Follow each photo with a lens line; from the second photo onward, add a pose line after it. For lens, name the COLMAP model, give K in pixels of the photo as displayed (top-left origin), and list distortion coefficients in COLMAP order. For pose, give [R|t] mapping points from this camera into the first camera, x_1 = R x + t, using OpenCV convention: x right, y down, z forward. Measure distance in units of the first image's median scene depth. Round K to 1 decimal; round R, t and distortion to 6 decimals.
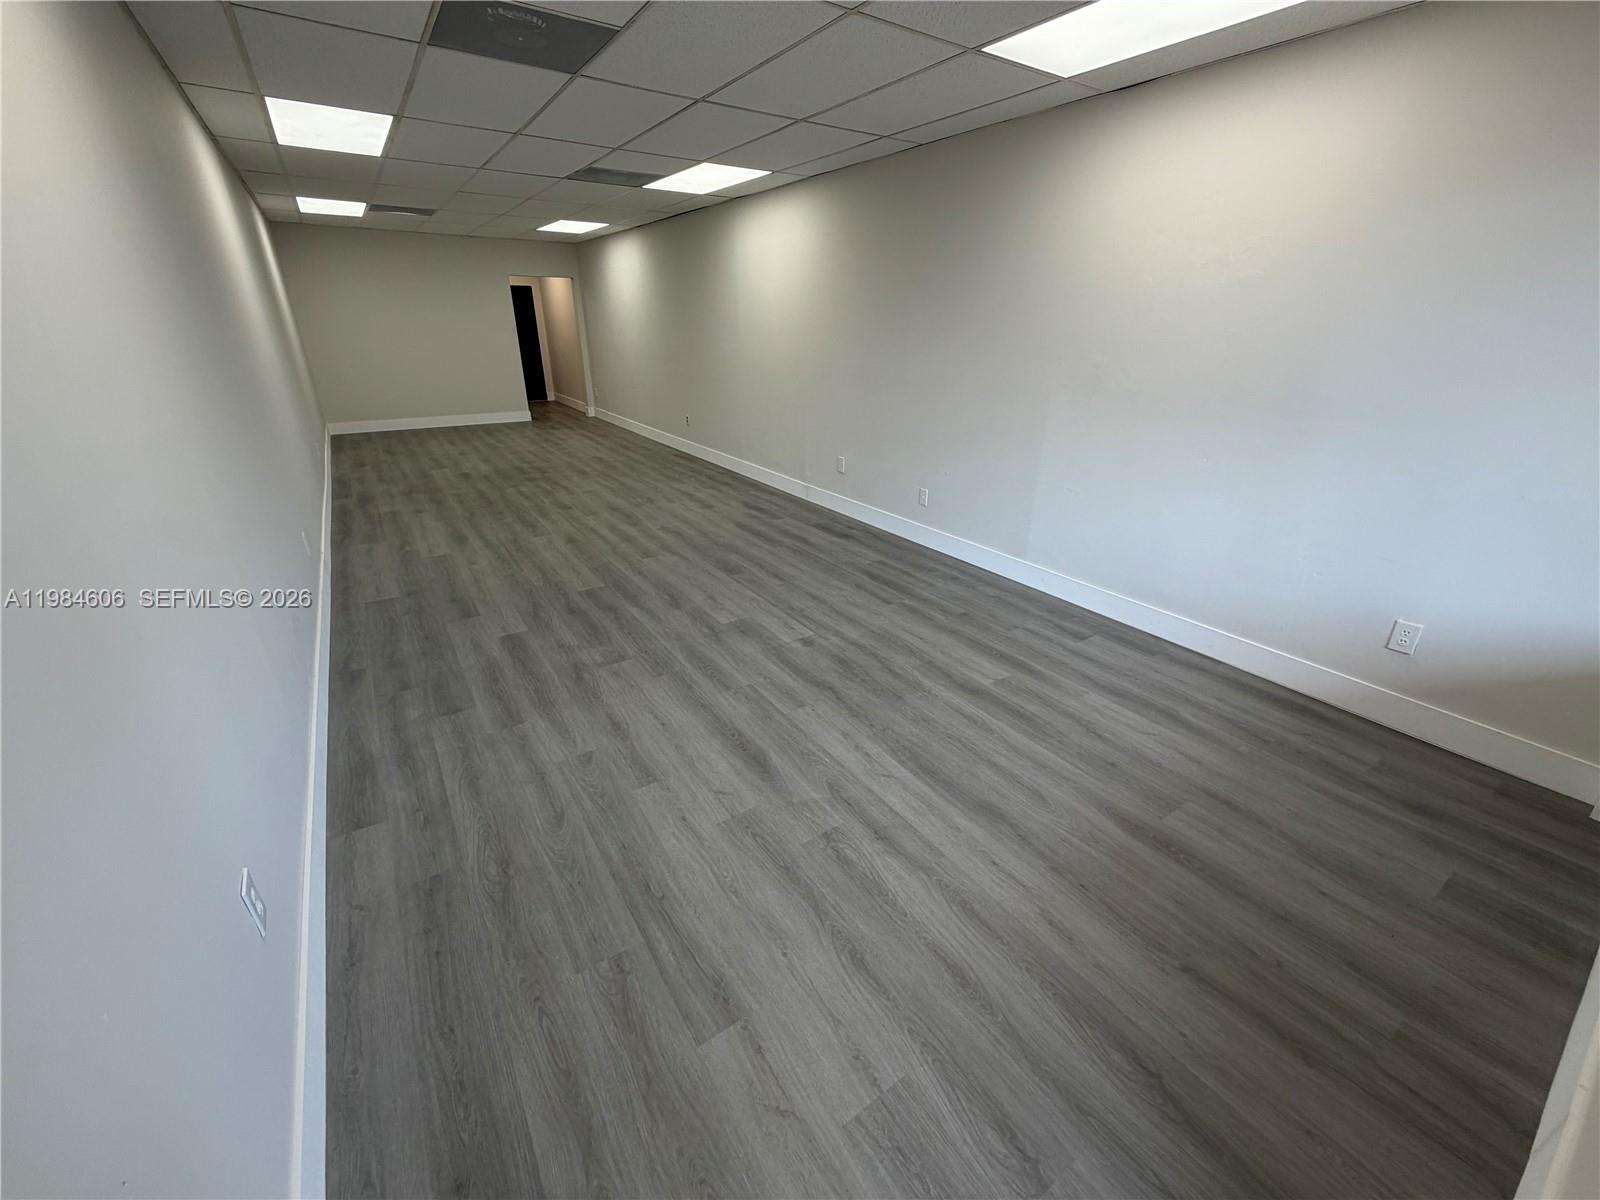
lens RADIAL K [[637.6, 0, 809.5], [0, 637.6, 599.2], [0, 0, 1]] dist [-0.002807, 0.000053]
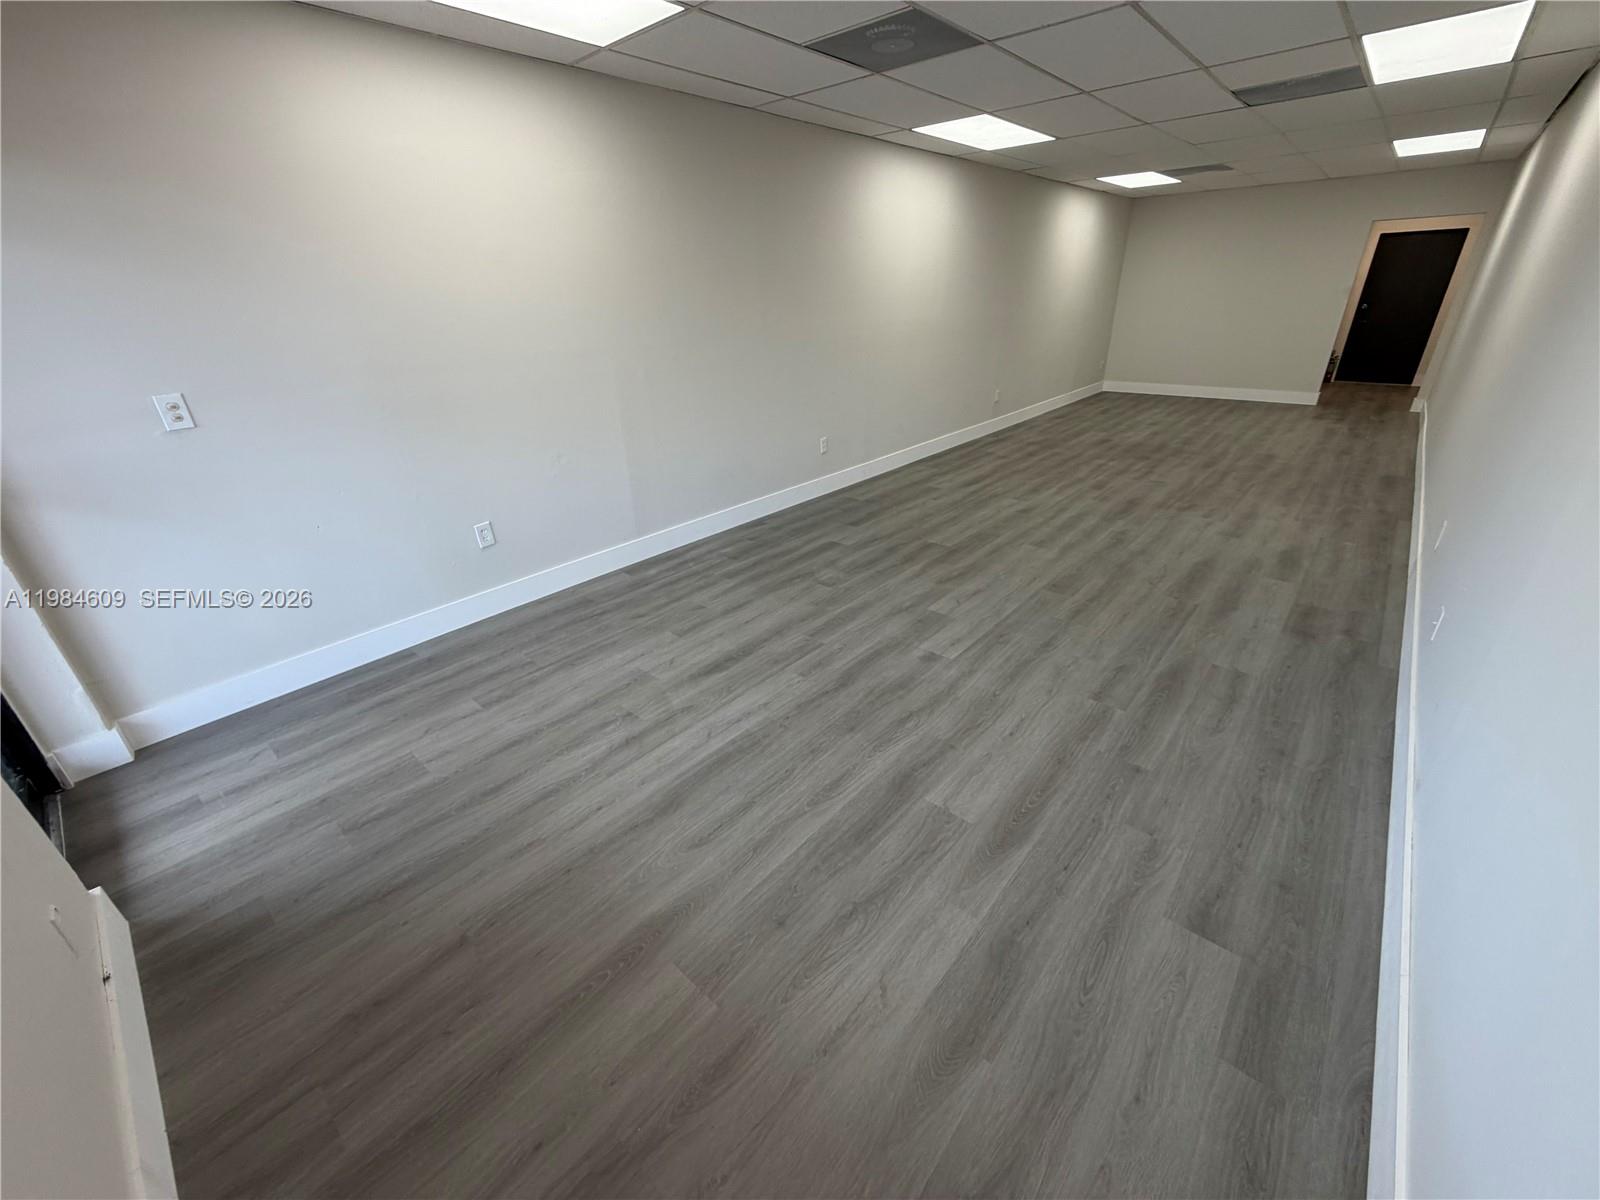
lens RADIAL K [[637.6, 0, 784.7], [0, 637.6, 599.3], [0, 0, 1]] dist [-0.002807, 0.000053]
pose [[0.240011, 0.406646, -0.881495, 0.716231], [-0.361999, 0.880033, 0.307407, -0.209881], [0.900751, 0.245319, 0.358423, 0.492793]]
